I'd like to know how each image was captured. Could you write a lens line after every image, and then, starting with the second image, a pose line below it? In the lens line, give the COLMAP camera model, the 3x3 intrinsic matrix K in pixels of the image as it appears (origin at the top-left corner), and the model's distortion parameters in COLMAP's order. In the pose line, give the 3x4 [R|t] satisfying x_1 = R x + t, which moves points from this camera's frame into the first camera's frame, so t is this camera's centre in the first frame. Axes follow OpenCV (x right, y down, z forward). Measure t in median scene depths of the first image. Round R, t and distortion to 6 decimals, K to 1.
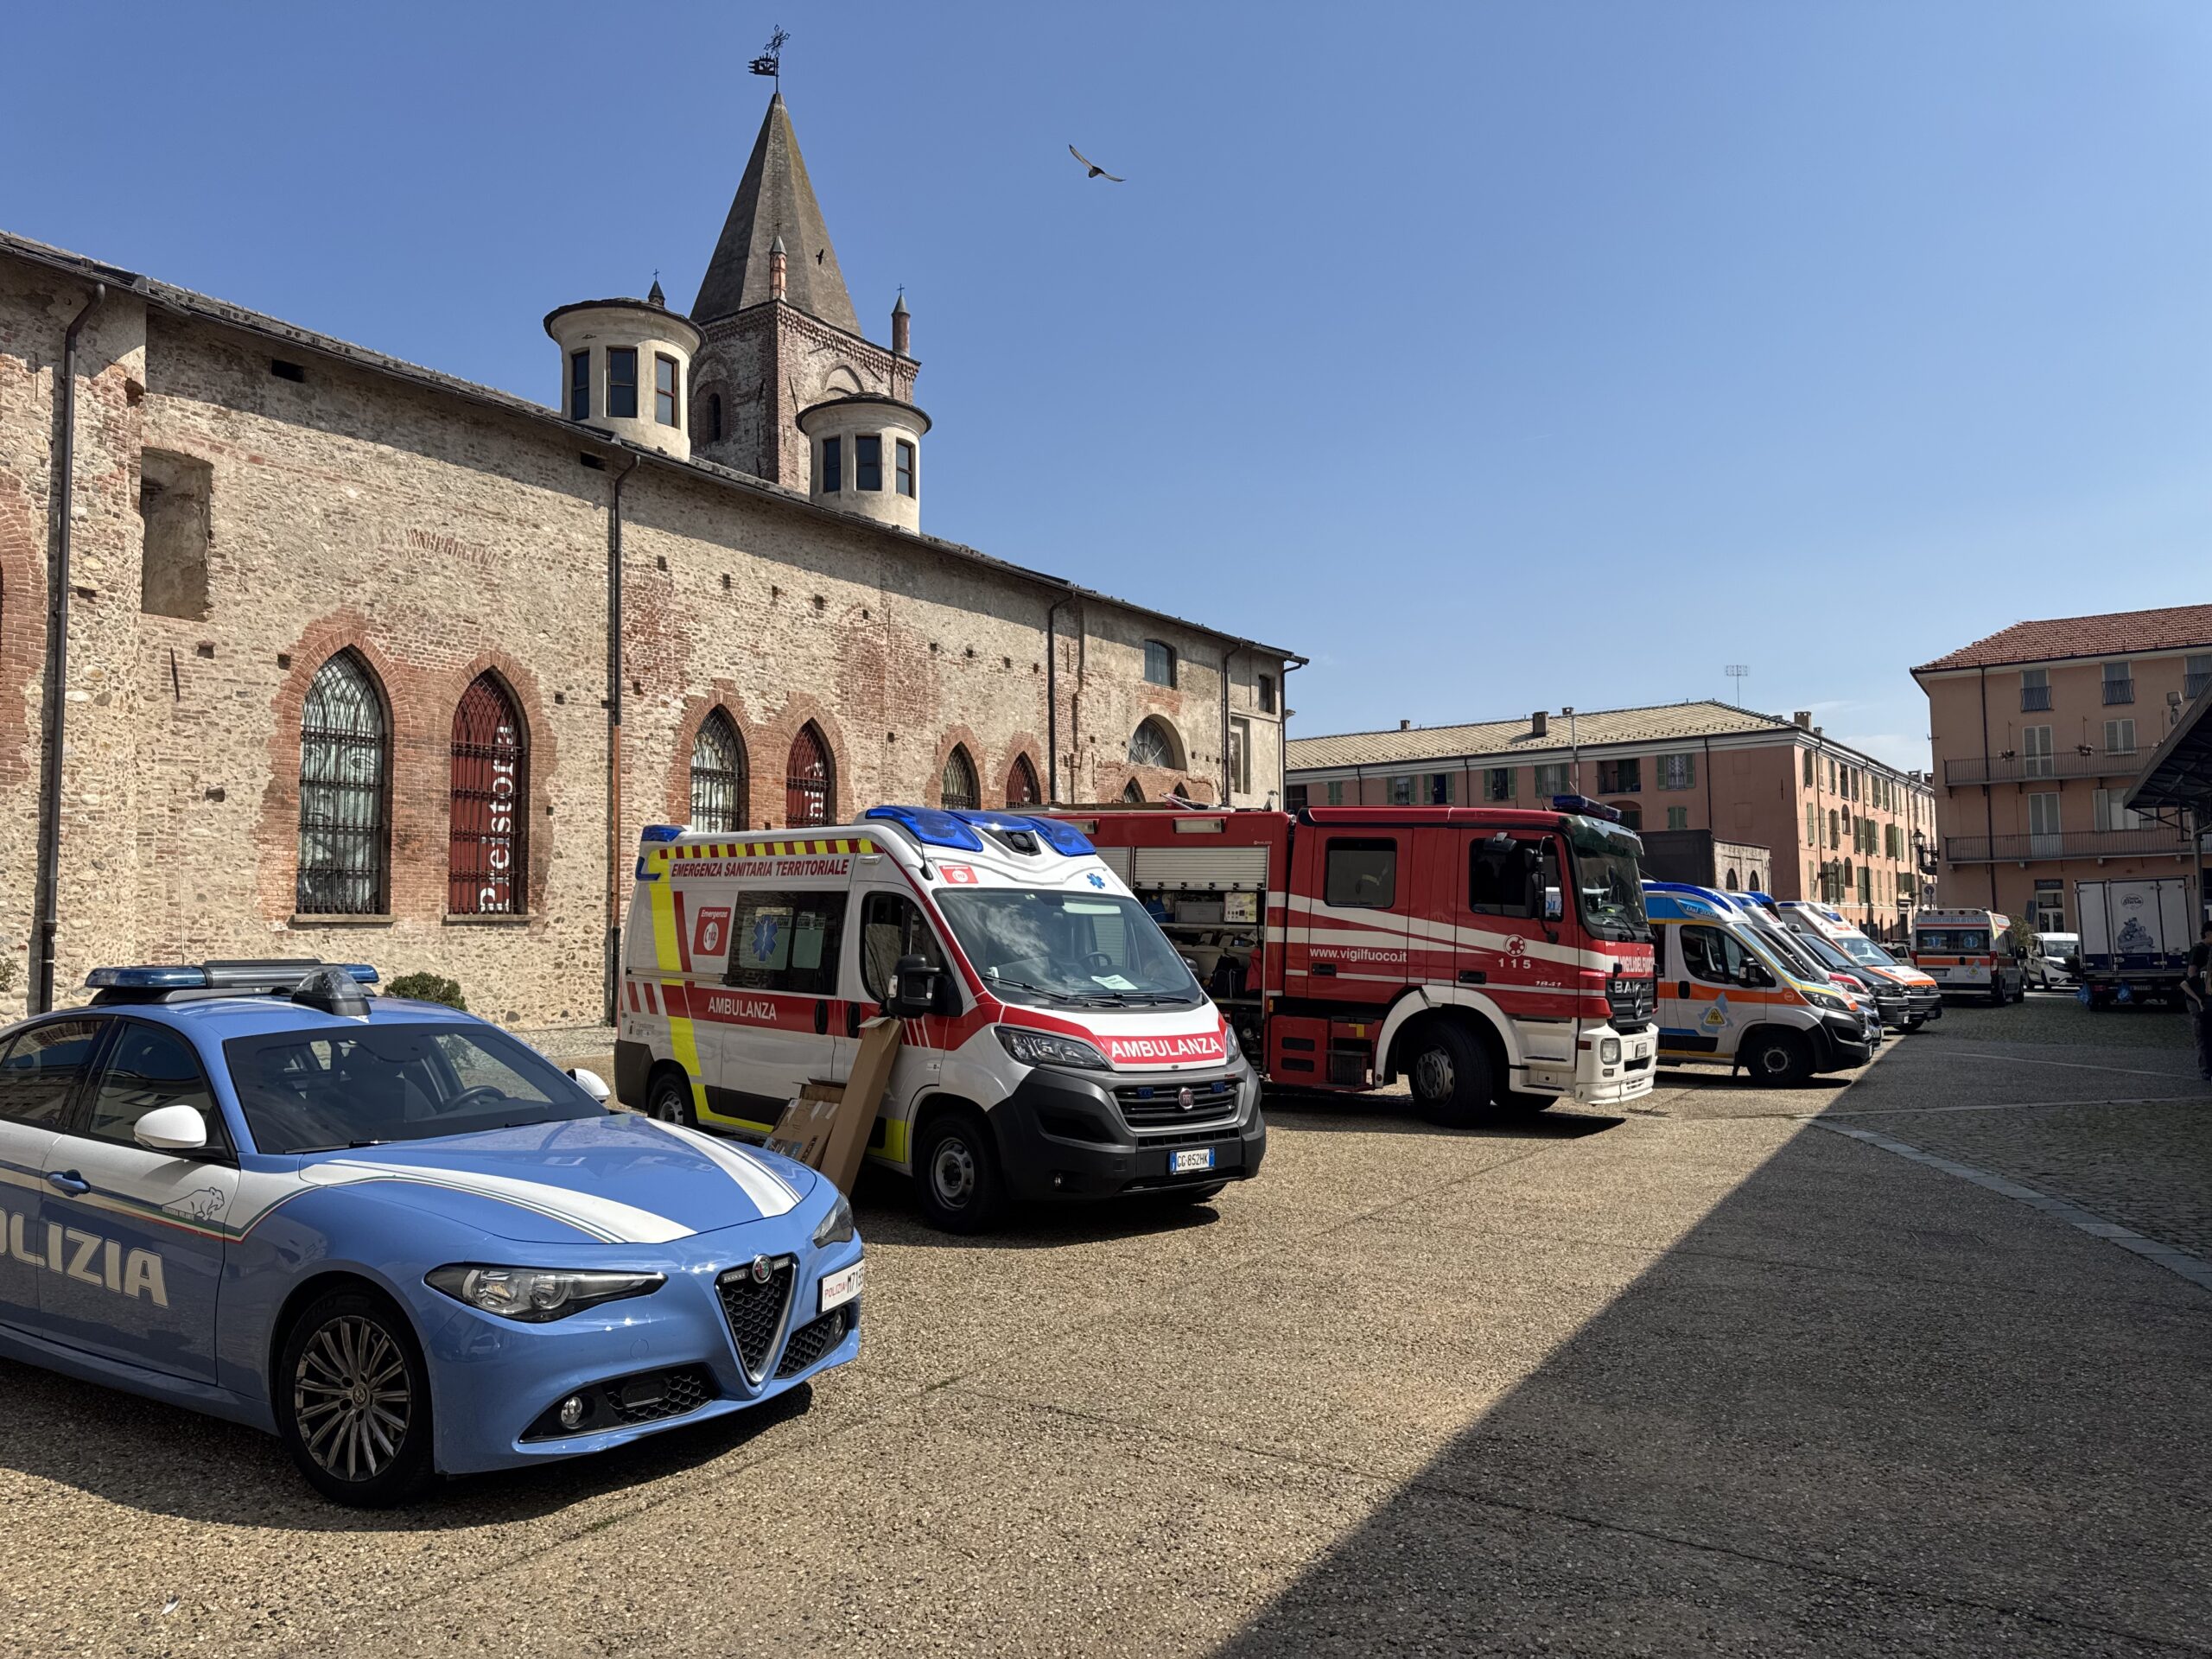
lens RADIAL K [[1559.2, 0, 1118.9], [0, 1559.2, 831.7], [0, 0, 1]] dist [0.039021, -0.000090]
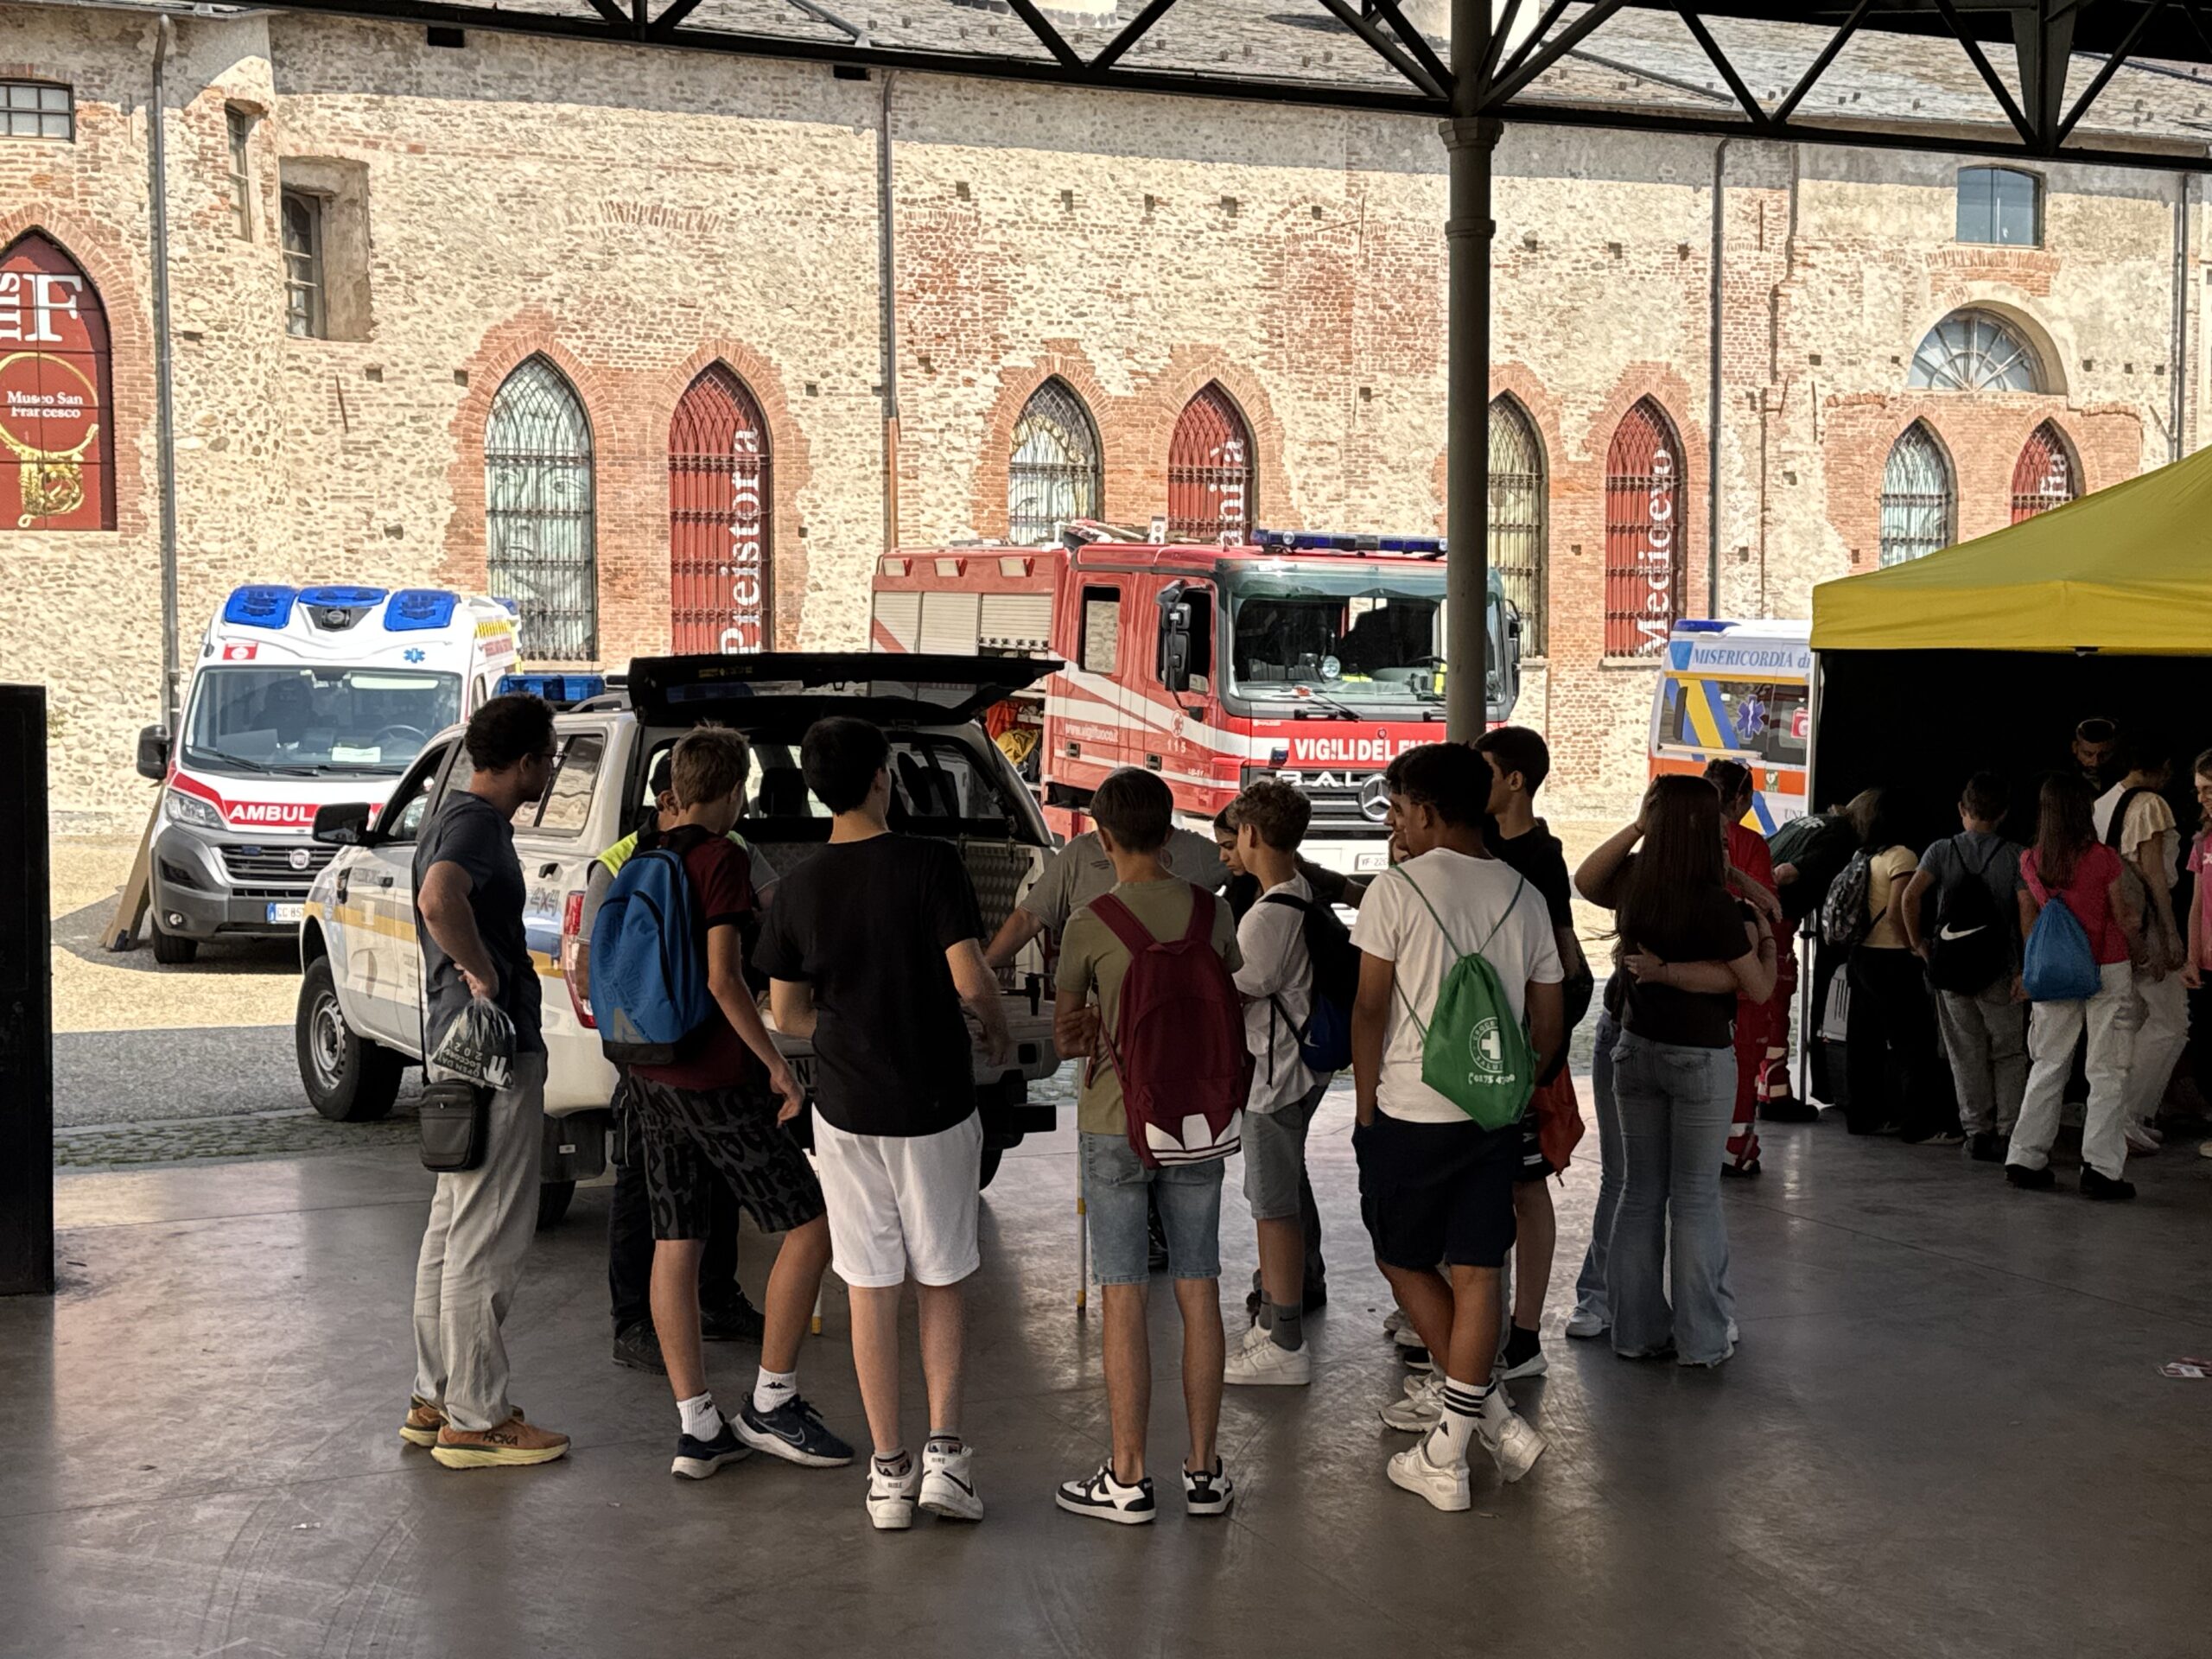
lens RADIAL K [[2878.6, 0, 1039.7], [0, 2878.6, 776.7], [0, 0, 1]] dist [0.213438, 0.000000]
pose [[0.807400, 0.028848, -0.589298, 0.637138], [0.033081, 0.995019, 0.094035, -0.024810], [0.589076, -0.095418, 0.802425, -0.133818]]
